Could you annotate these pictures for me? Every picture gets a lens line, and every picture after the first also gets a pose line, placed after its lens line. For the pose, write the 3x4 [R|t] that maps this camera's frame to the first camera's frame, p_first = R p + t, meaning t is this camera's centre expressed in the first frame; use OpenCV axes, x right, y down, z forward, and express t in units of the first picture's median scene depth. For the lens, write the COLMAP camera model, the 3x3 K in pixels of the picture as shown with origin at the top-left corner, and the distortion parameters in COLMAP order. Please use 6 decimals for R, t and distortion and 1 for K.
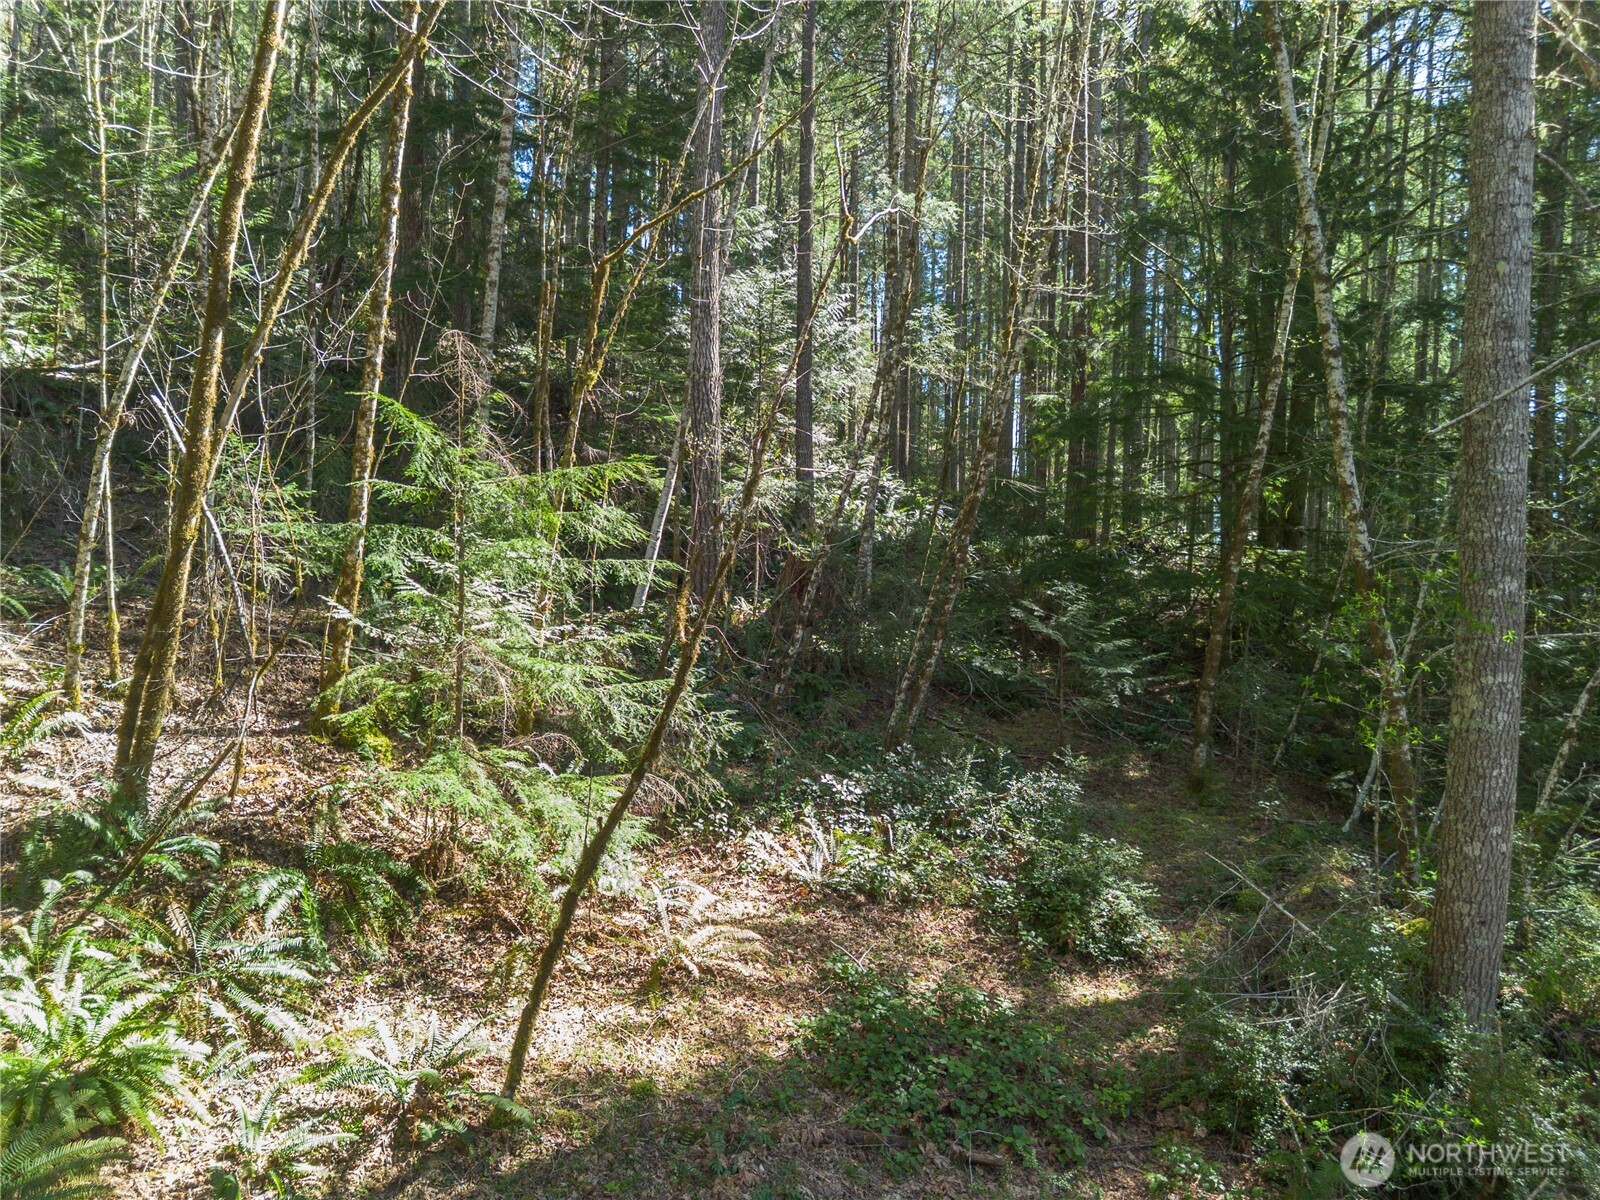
lens RADIAL K [[1127.2, 0, 806.4], [0, 1127.2, 589.4], [0, 0, 1]] dist [0.058476, -0.005896]
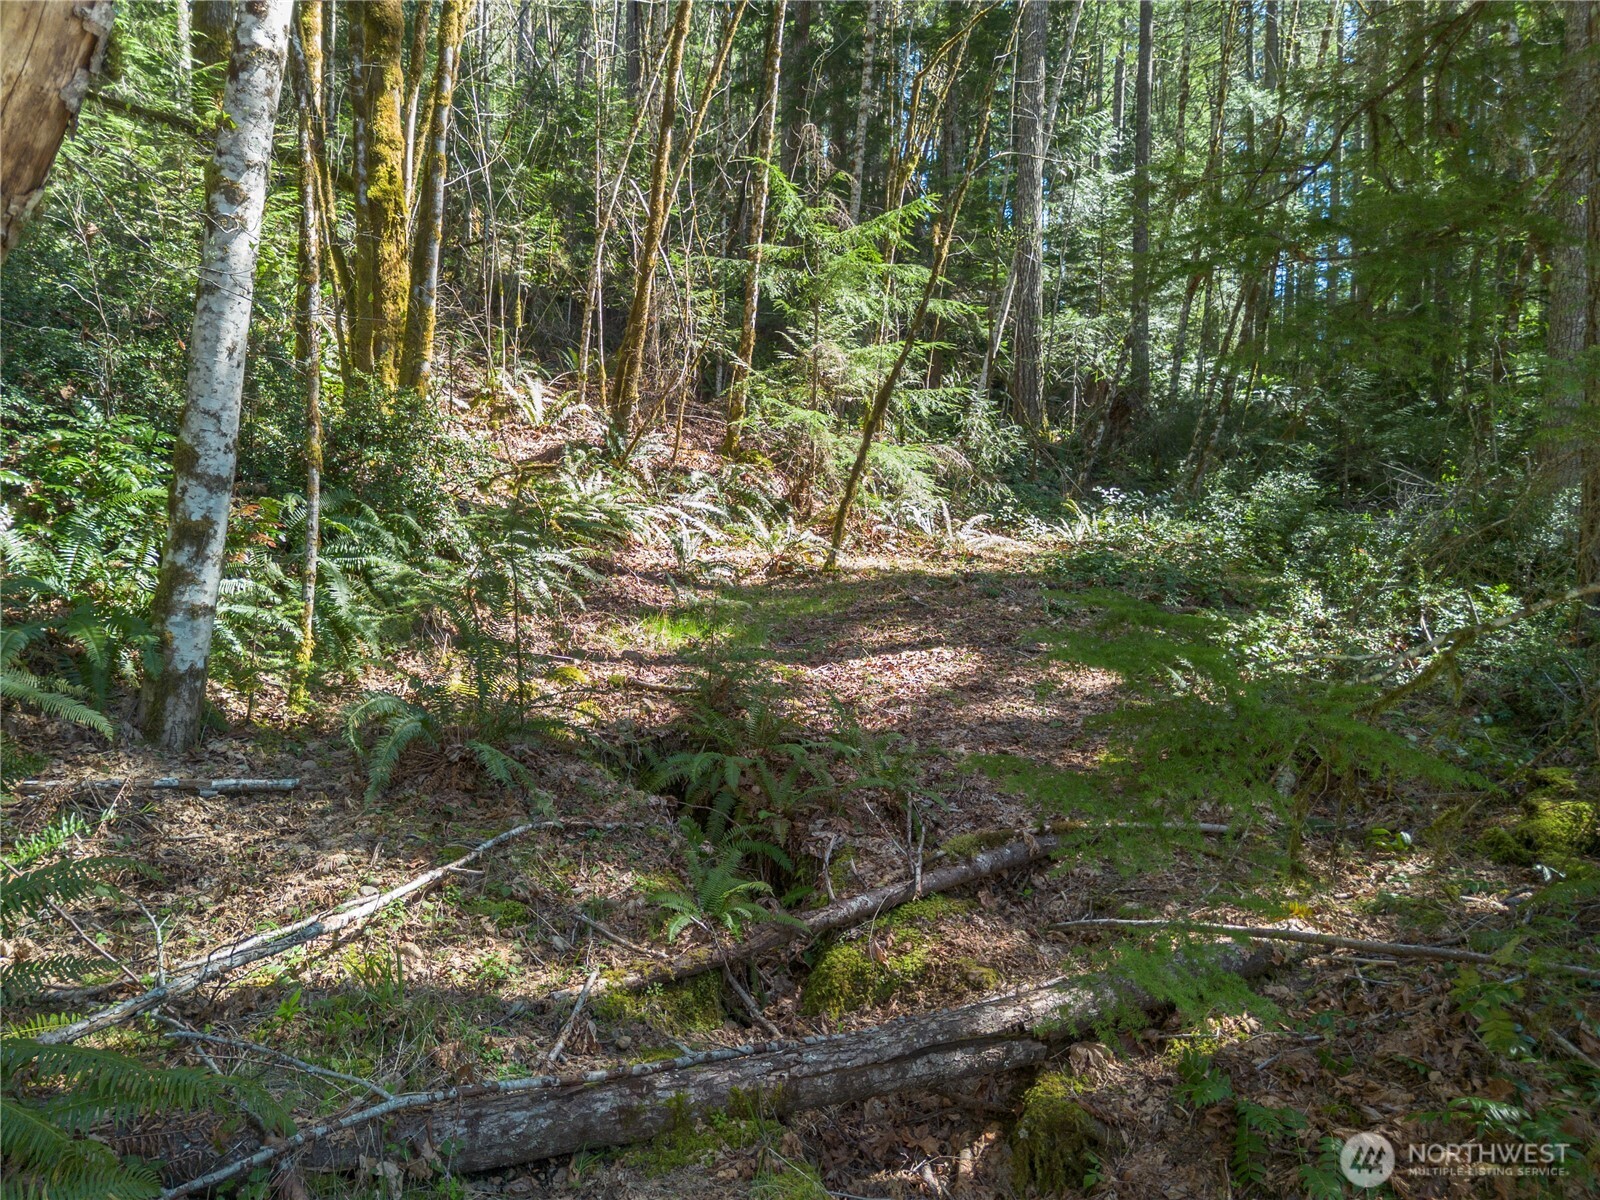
lens RADIAL K [[1127.2, 0, 804.1], [0, 1127.2, 591.7], [0, 0, 1]] dist [0.058476, -0.005896]
pose [[0.945019, 0.008898, -0.326894, 0.144964], [-0.004457, 0.999887, 0.014331, 0.314137], [0.326985, -0.012087, 0.944952, -0.343104]]
